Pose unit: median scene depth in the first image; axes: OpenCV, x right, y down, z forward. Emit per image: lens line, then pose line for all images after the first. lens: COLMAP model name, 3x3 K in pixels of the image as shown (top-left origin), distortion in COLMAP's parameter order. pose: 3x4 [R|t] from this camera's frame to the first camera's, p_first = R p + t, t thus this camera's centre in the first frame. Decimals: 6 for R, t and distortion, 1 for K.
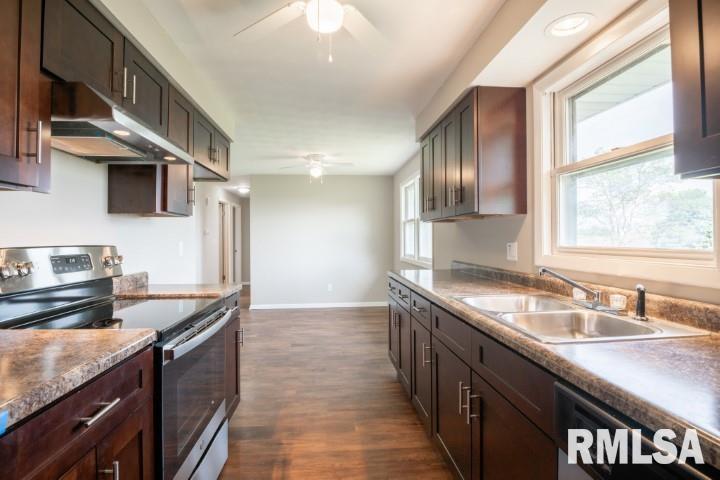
lens RADIAL K [[350.1, 0, 360.0], [0, 350.1, 240.0], [0, 0, 1]] dist [-0.027993, -0.000077]
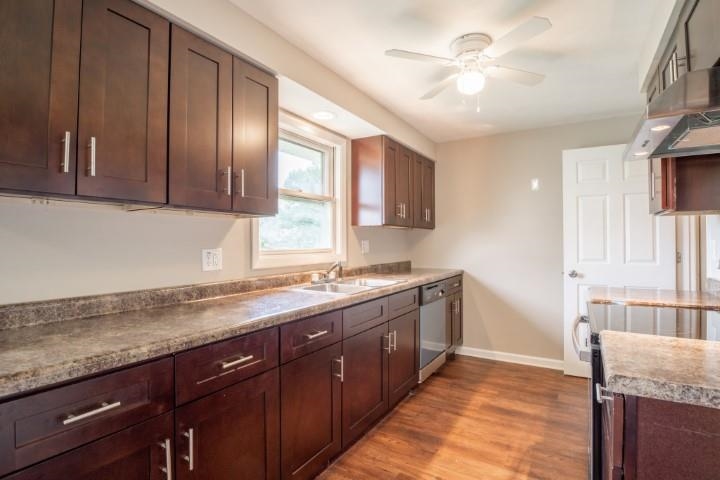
lens RADIAL K [[360.6, 0, 362.9], [0, 360.6, 236.5], [0, 0, 1]] dist [-0.026463, -0.000705]
pose [[-0.802027, 0.010655, 0.597193, -0.330098], [0.004415, 0.999919, -0.011911, -0.008782], [-0.597272, -0.006917, -0.802009, 1.326799]]
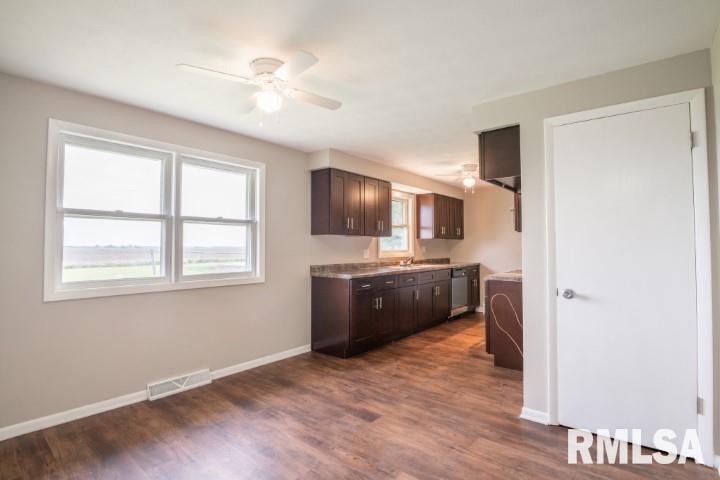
lens RADIAL K [[357.8, 0, 356.8], [0, 357.8, 236.0], [0, 0, 1]] dist [-0.028297, -0.001460]
pose [[-0.698863, 0.022795, 0.714892, -1.008579], [0.005416, 0.999632, -0.026580, -0.016176], [-0.715235, -0.014704, -0.698729, 2.341955]]
